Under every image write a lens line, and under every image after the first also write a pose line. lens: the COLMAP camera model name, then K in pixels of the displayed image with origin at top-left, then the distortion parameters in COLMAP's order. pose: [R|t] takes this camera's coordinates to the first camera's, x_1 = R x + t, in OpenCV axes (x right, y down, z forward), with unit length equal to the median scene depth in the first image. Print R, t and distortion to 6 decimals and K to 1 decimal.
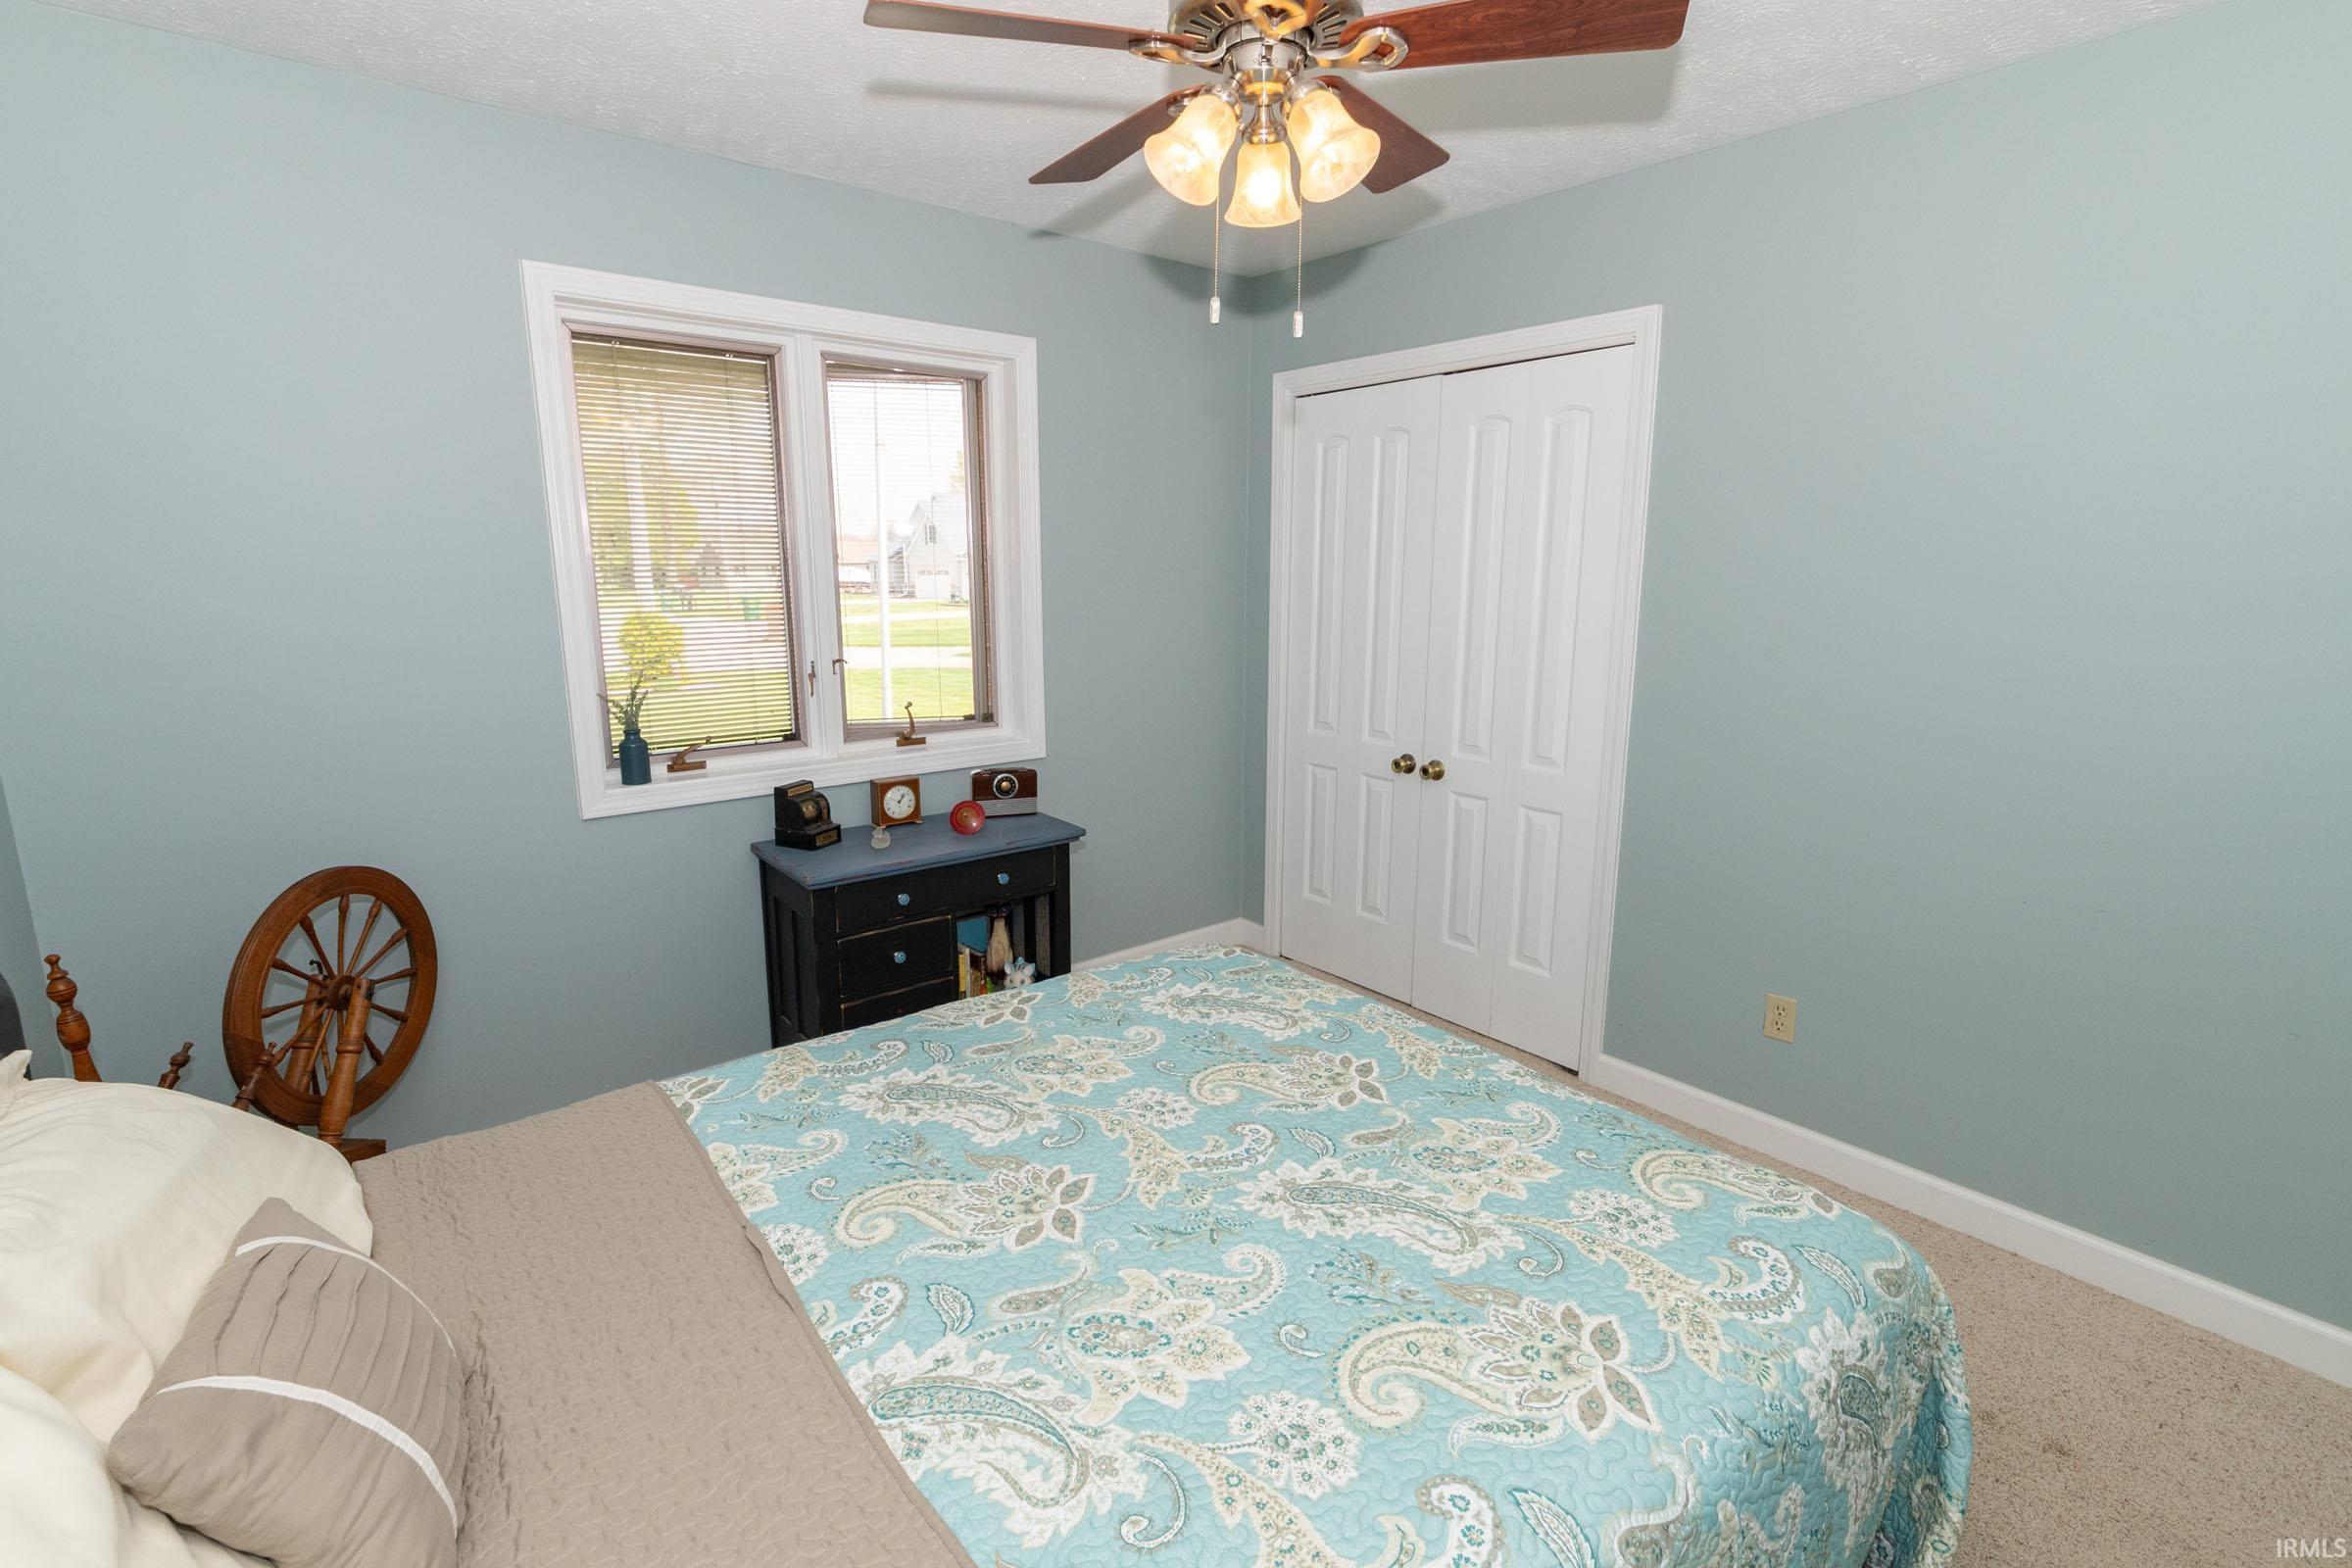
lens RADIAL K [[1043.6, 0, 1184.4], [0, 1043.6, 775.0], [0, 0, 1]] dist [-0.002477, -0.000092]
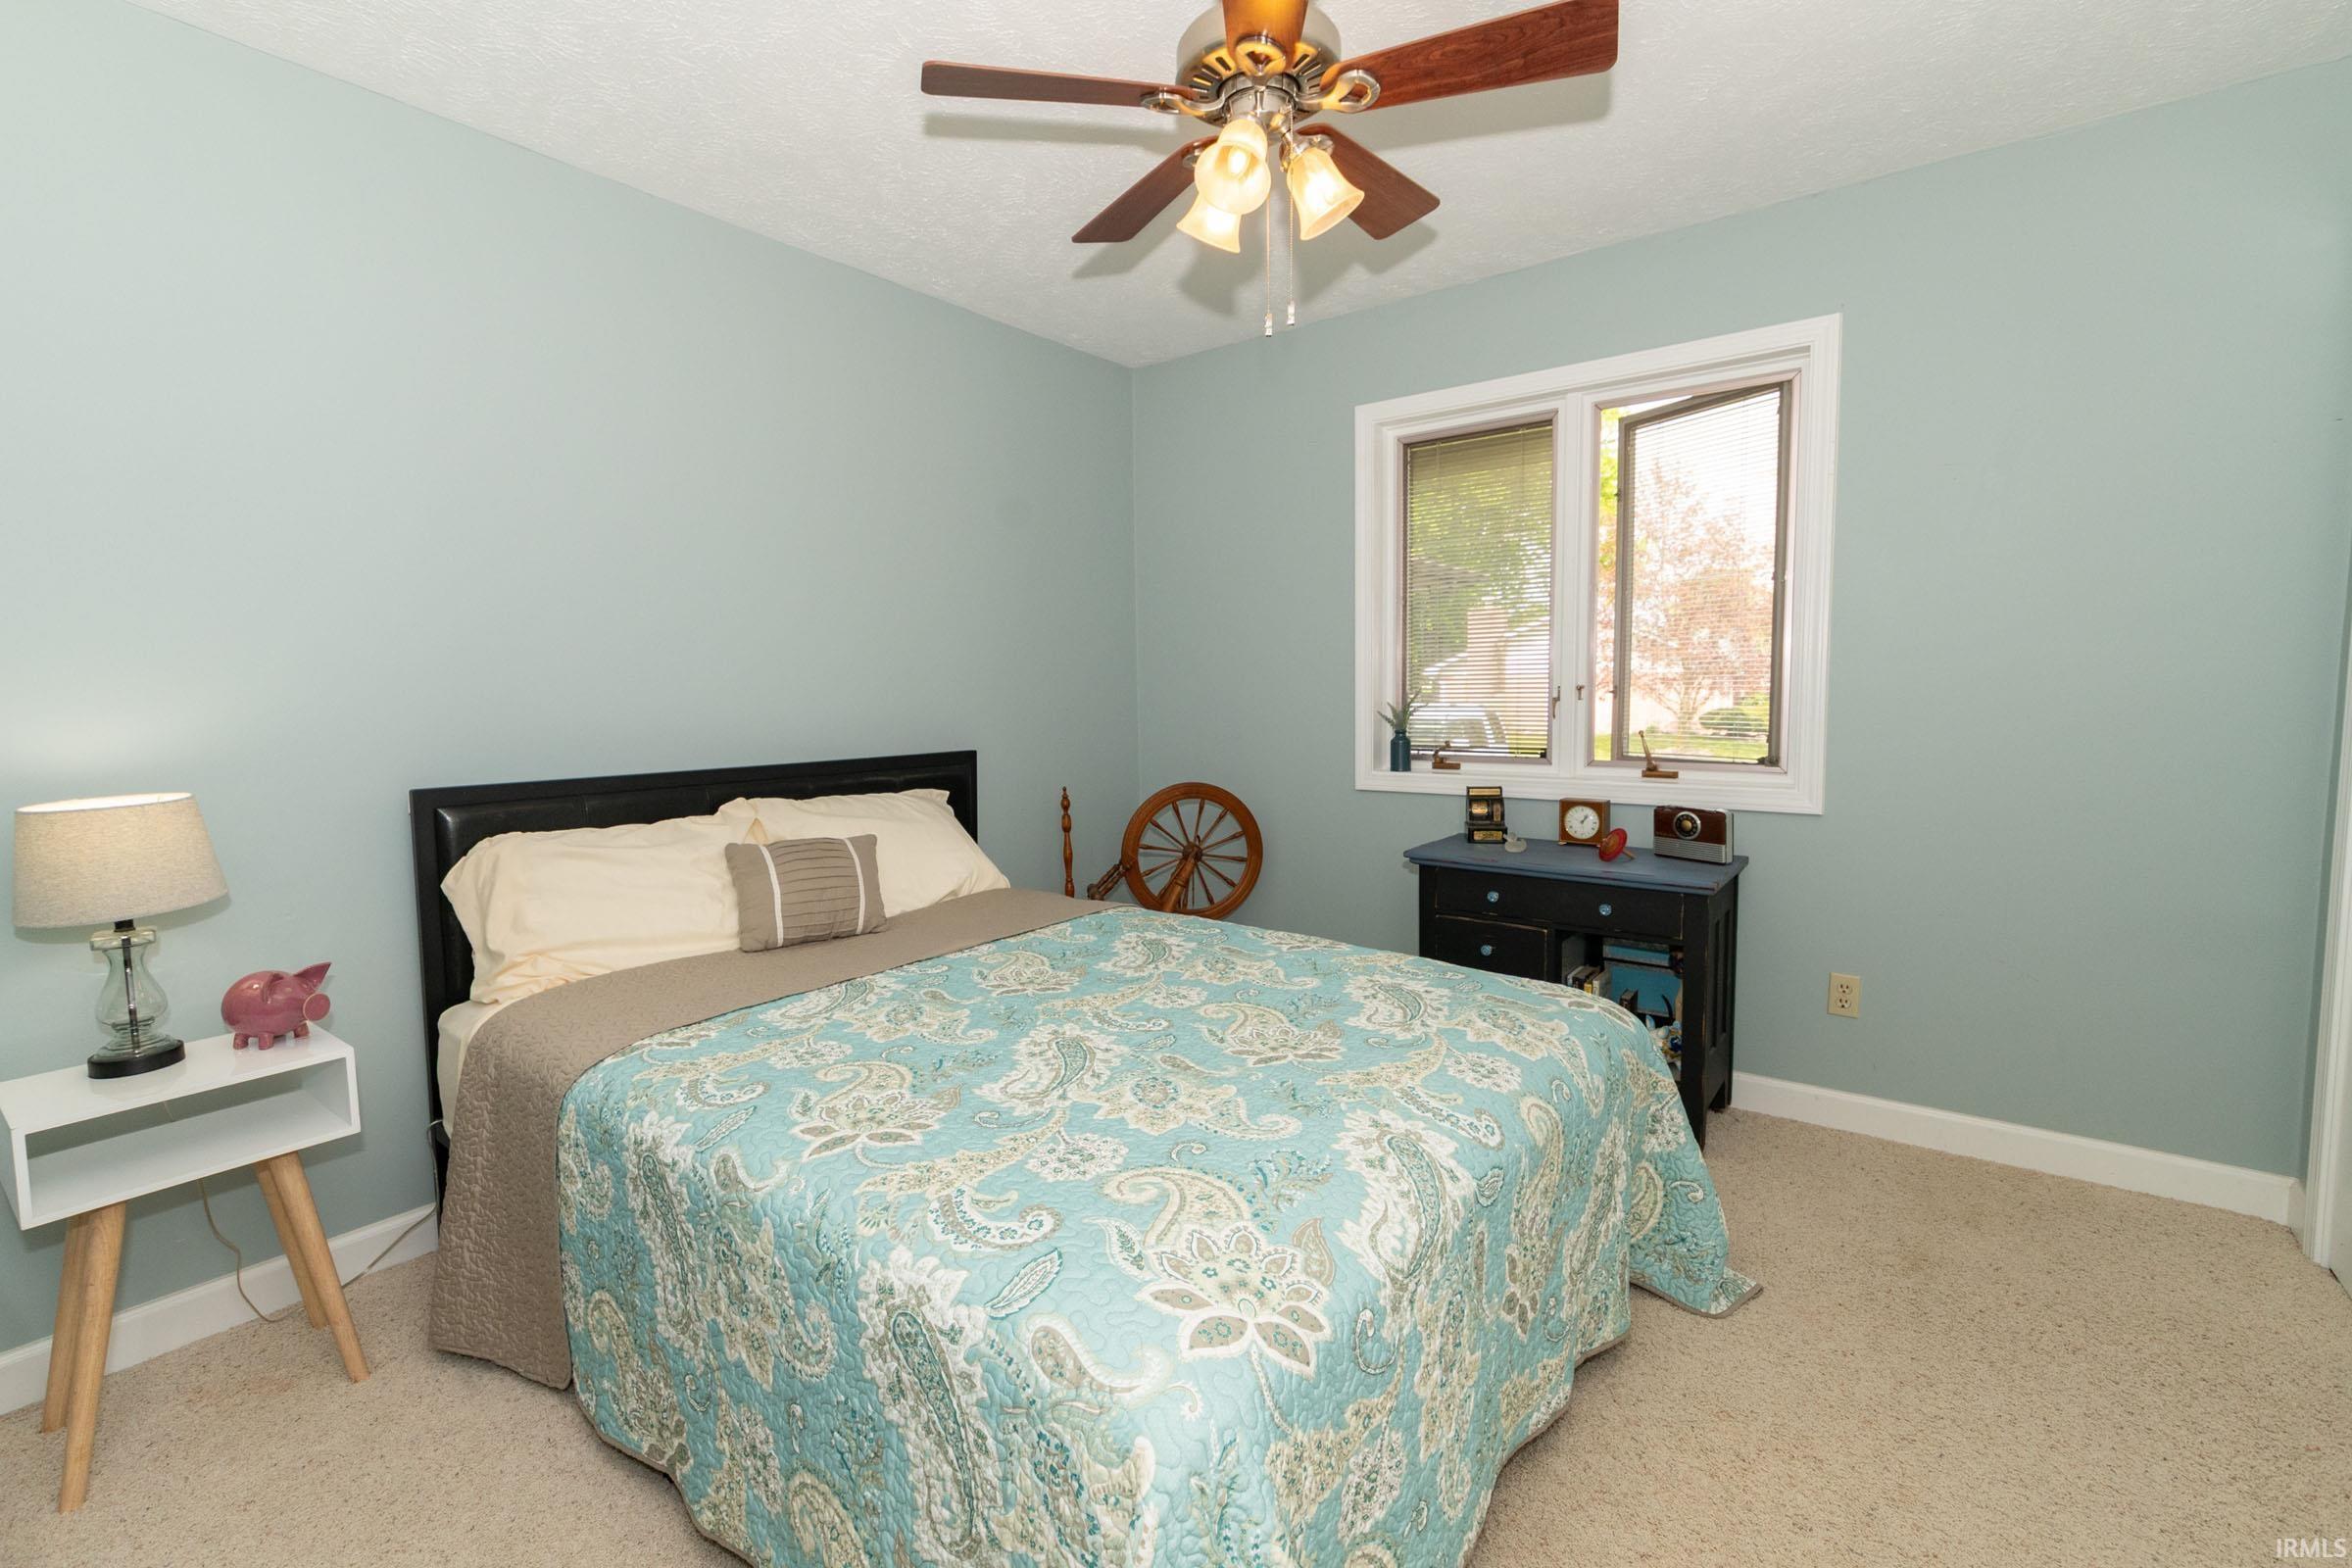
lens RADIAL K [[1043.6, 0, 1185.4], [0, 1043.6, 780.2], [0, 0, 1]] dist [-0.002477, -0.000092]
pose [[0.242900, 0.084617, -0.966354, 0.815089], [-0.176735, 0.983375, 0.041683, 0.015025], [0.953816, 0.160664, 0.253817, 0.483752]]
